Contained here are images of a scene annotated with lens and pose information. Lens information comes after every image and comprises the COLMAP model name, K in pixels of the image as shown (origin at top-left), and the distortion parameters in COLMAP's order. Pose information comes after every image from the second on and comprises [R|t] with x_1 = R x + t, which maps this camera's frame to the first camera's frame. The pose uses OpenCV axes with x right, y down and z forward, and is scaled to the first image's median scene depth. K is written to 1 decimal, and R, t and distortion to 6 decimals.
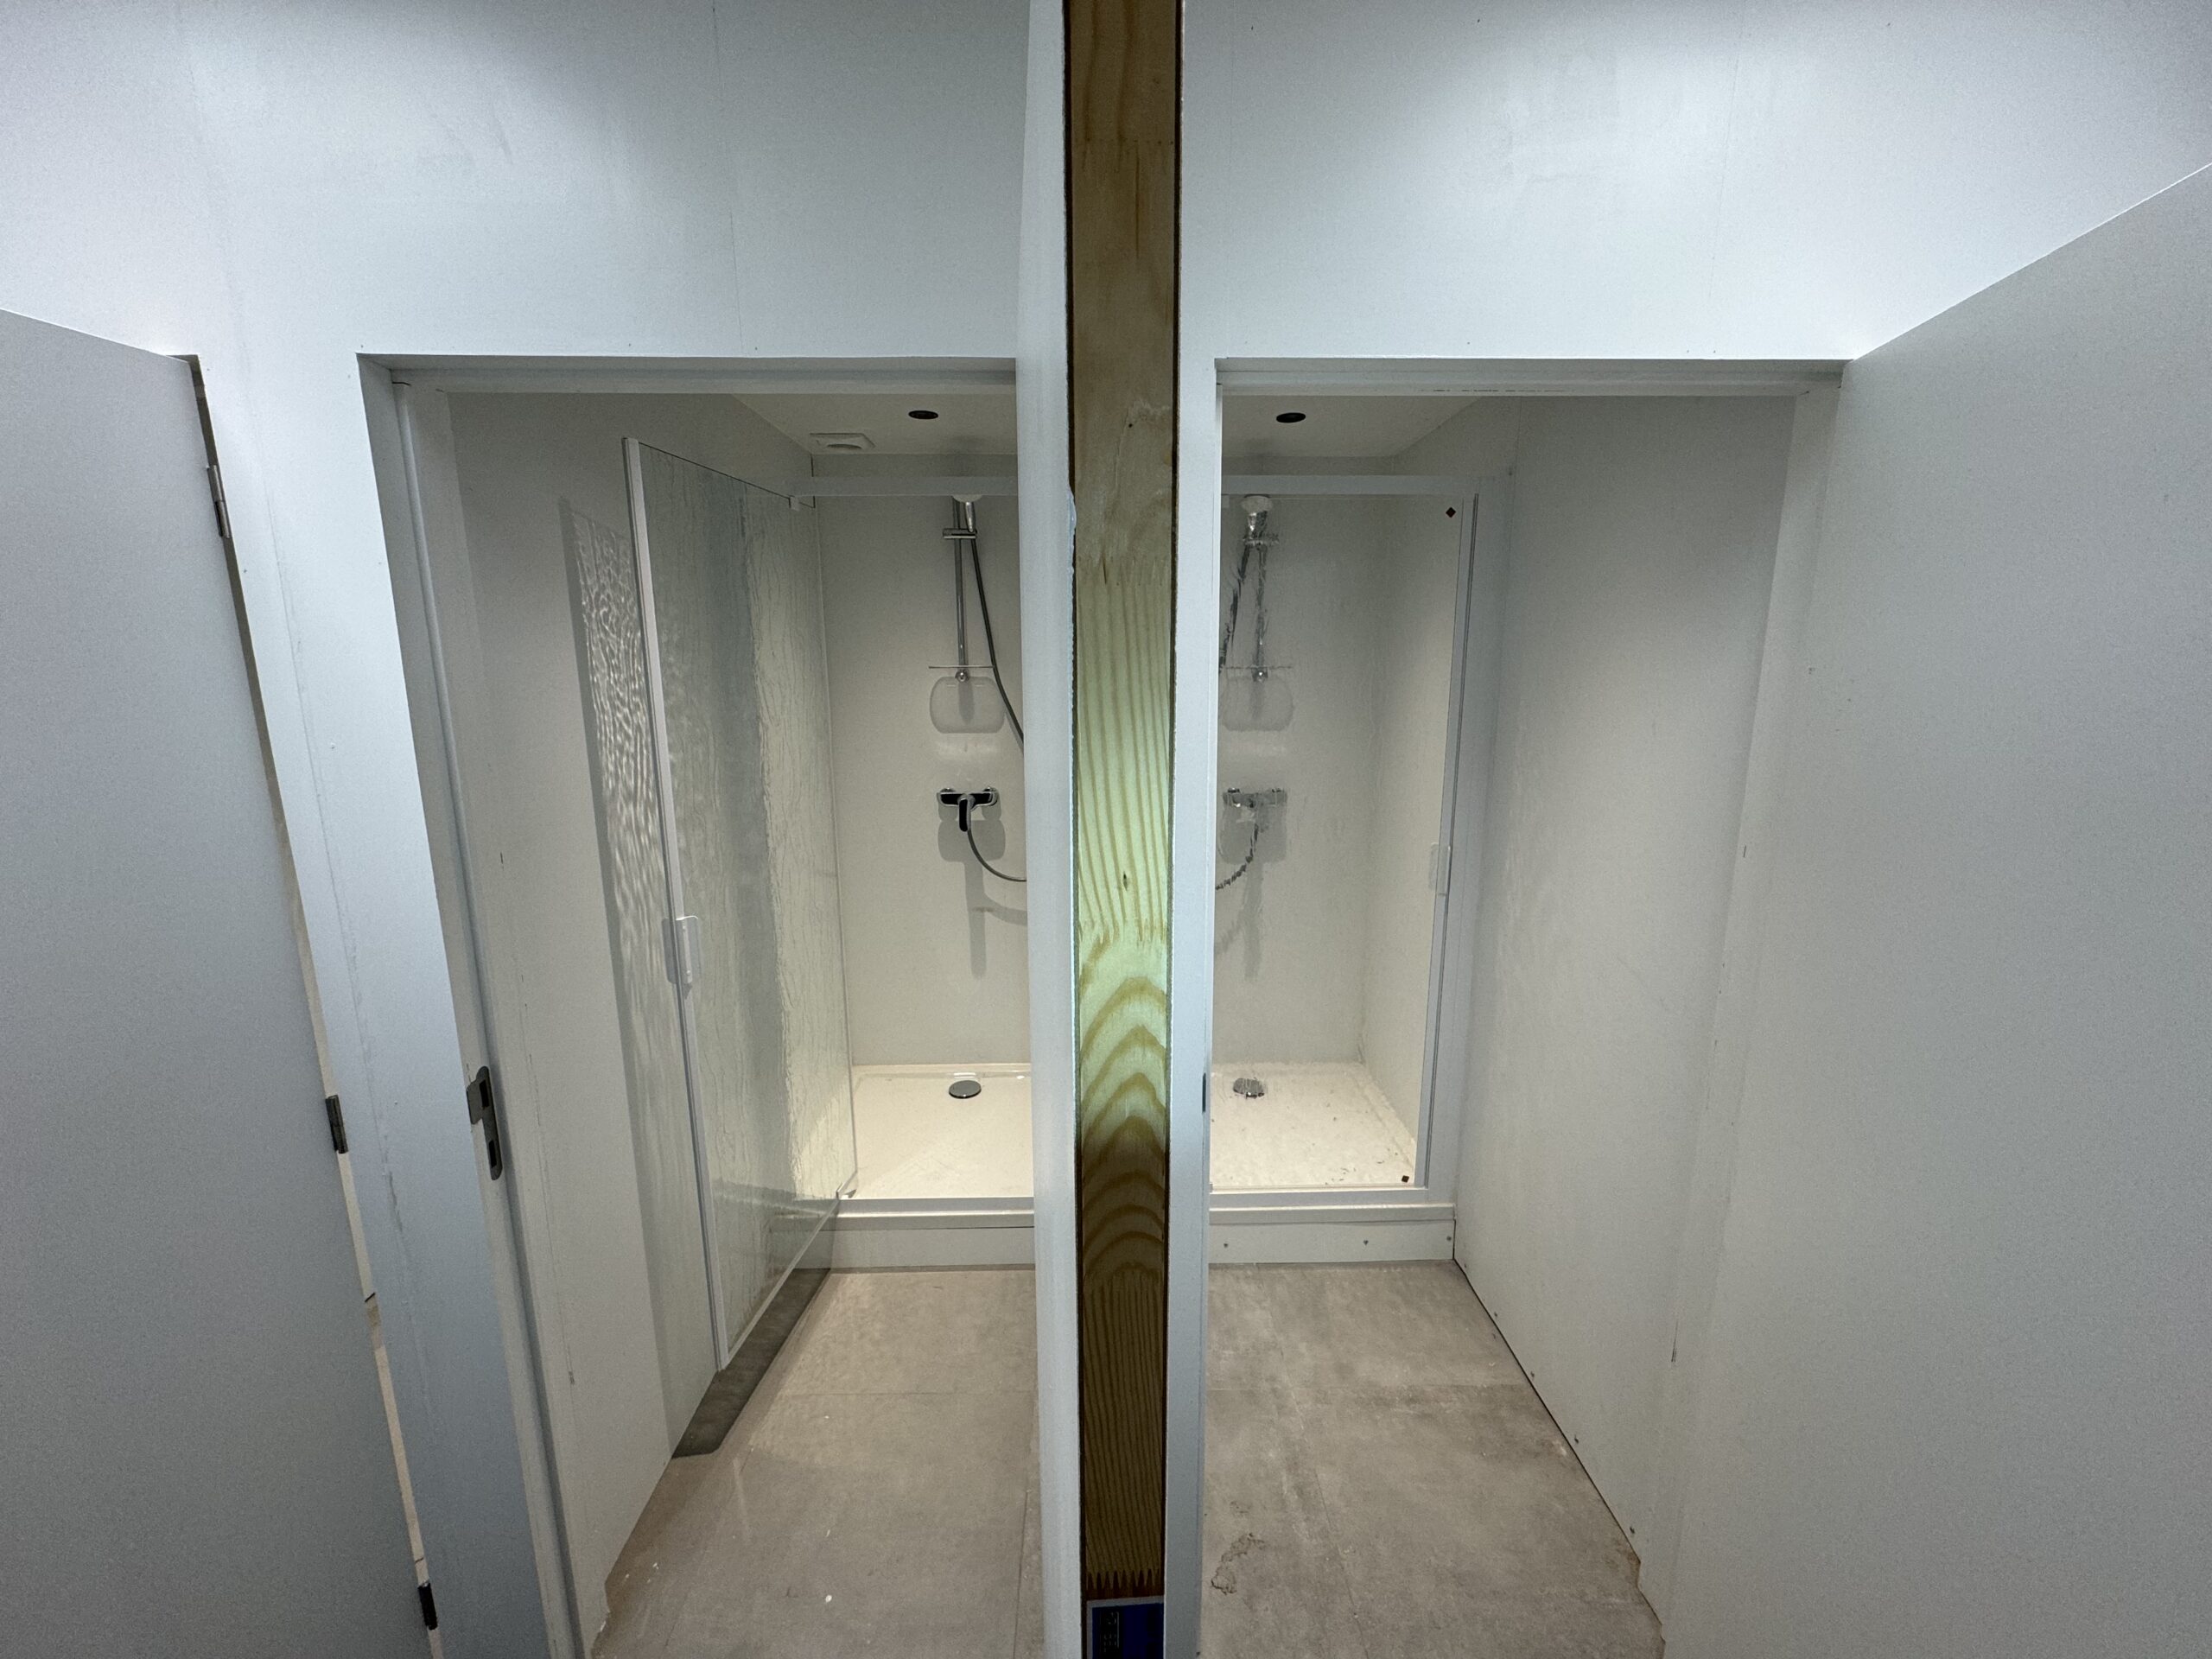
lens RADIAL K [[874.1, 0, 1106.0], [0, 874.1, 829.5], [0, 0, 1]] dist [0.001236, -0.003645]
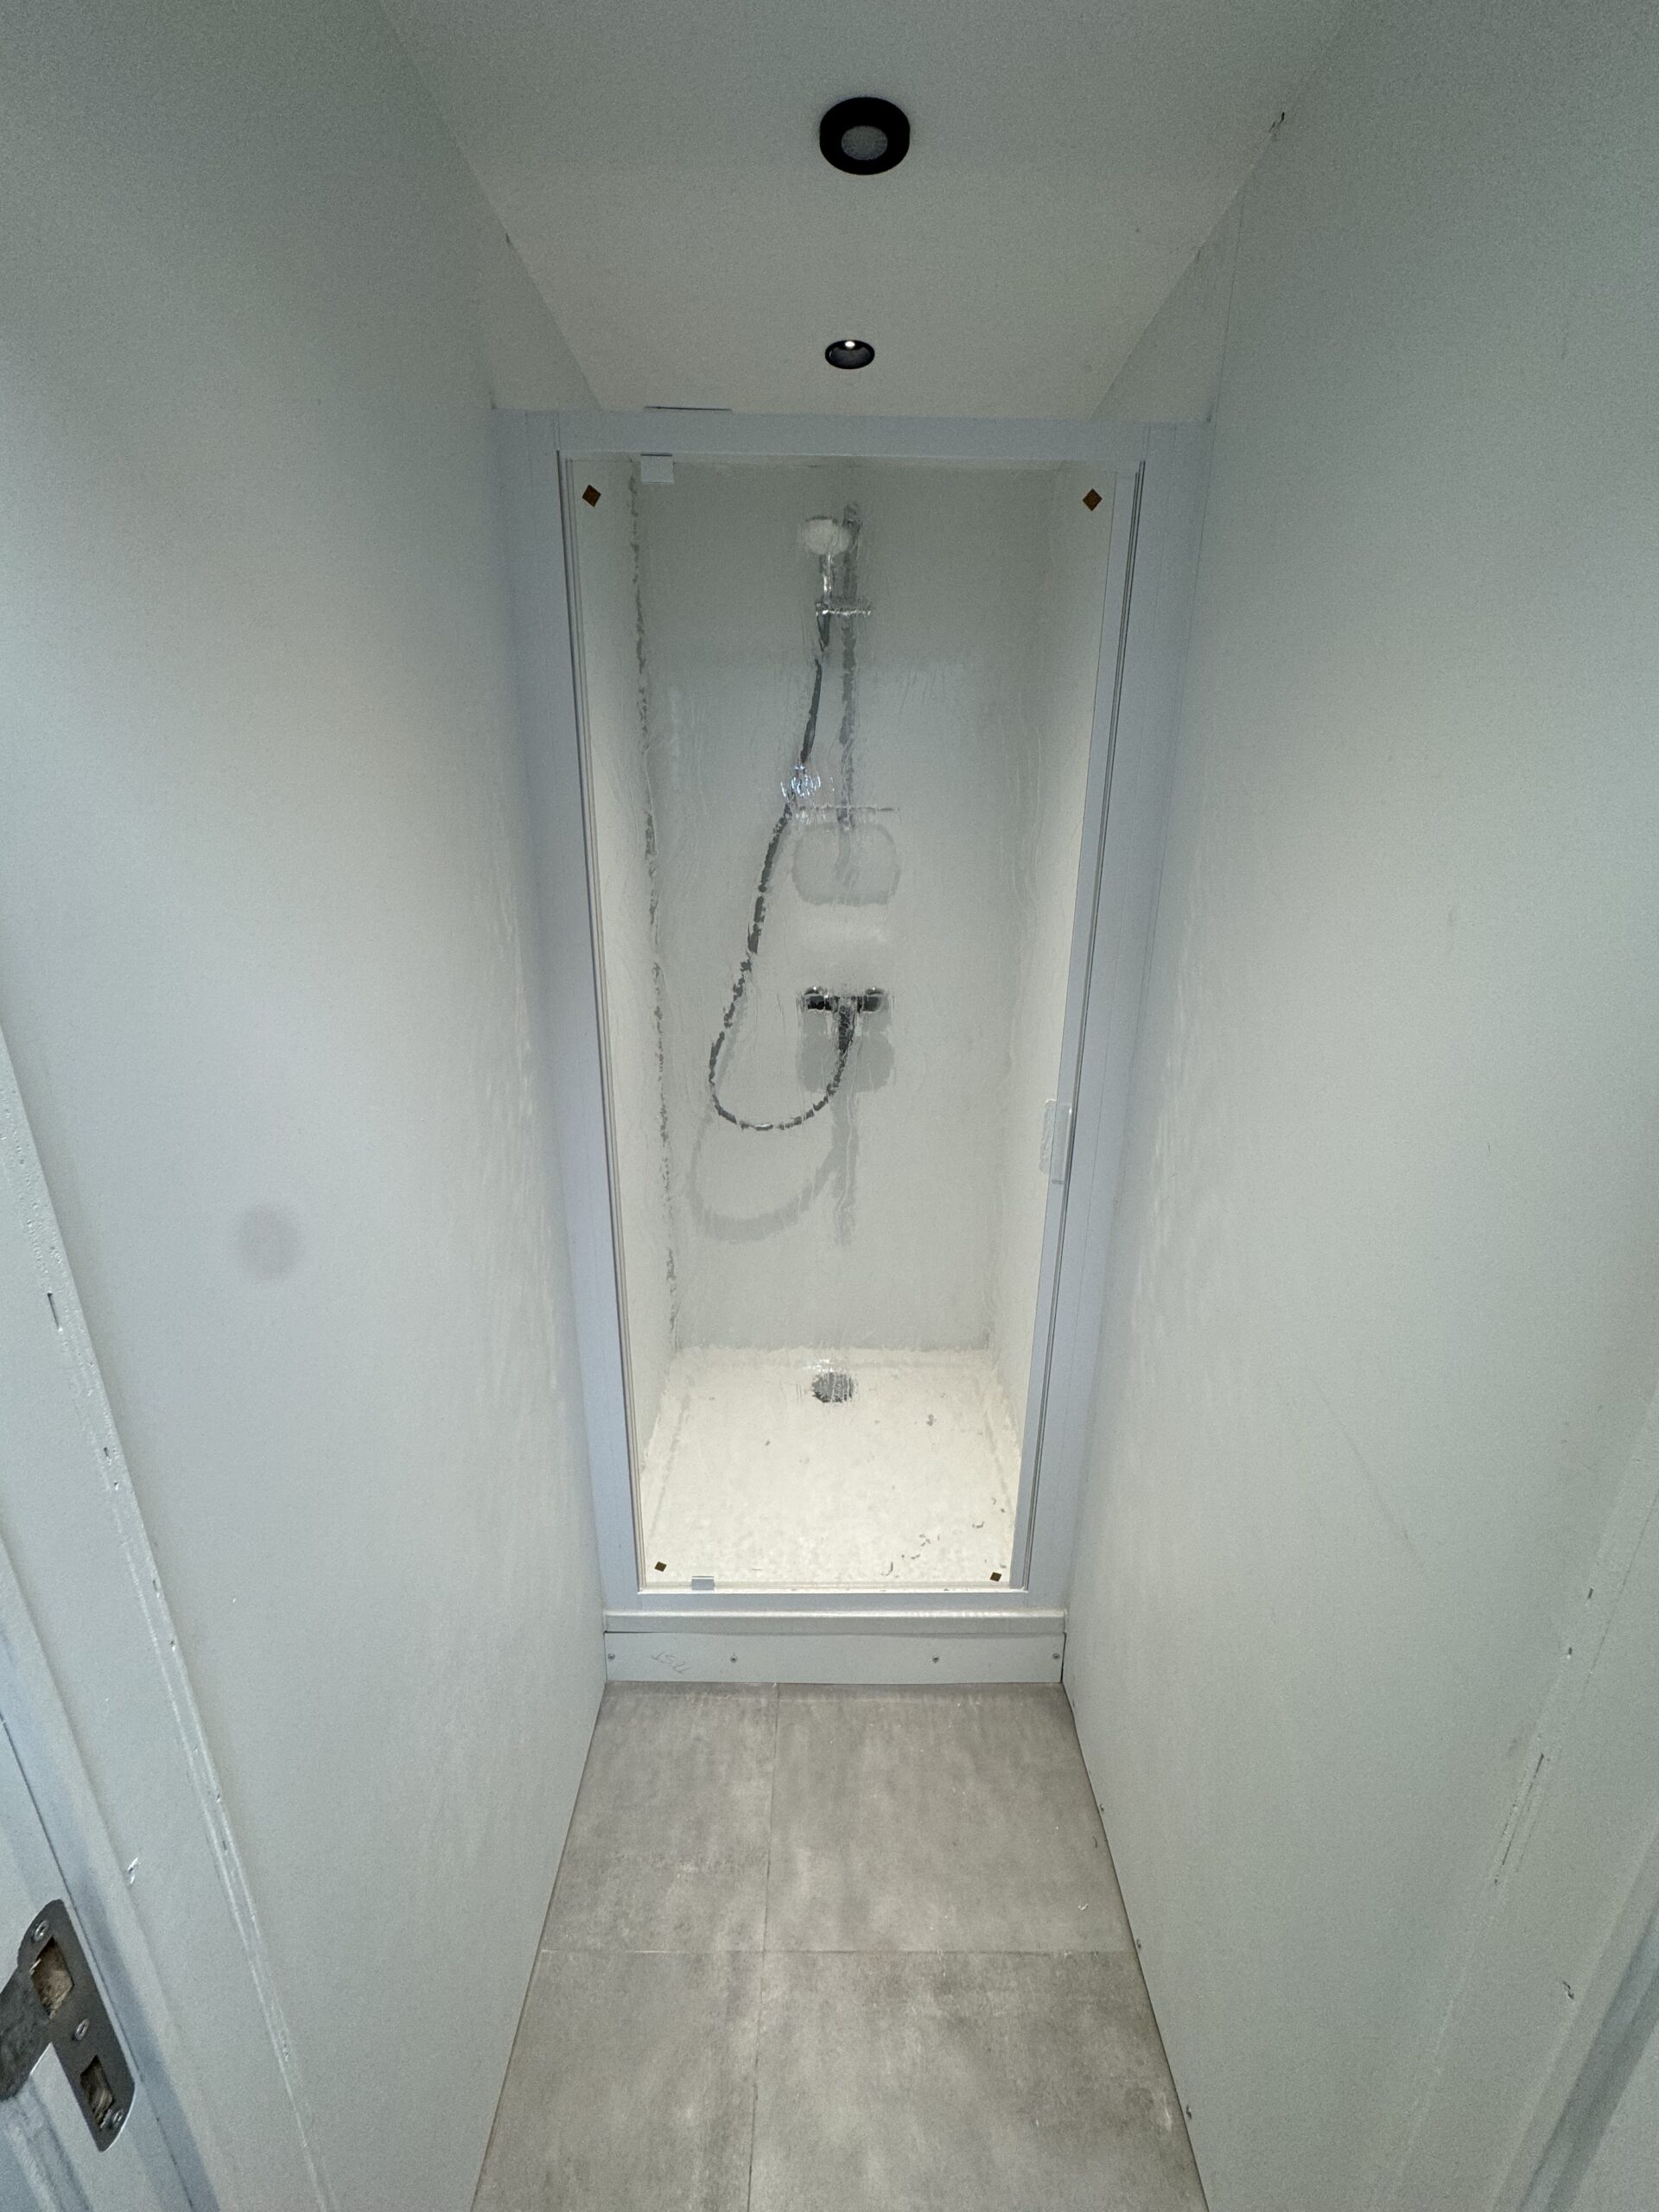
lens RADIAL K [[874.1, 0, 829.5], [0, 874.1, 1106.0], [0, 0, 1]] dist [0.001236, -0.003645]
pose [[0.999792, 0.017879, -0.009771, 0.223993], [-0.016514, 0.991966, 0.125419, -0.054123], [0.011935, -0.125231, 0.992056, 0.384319]]
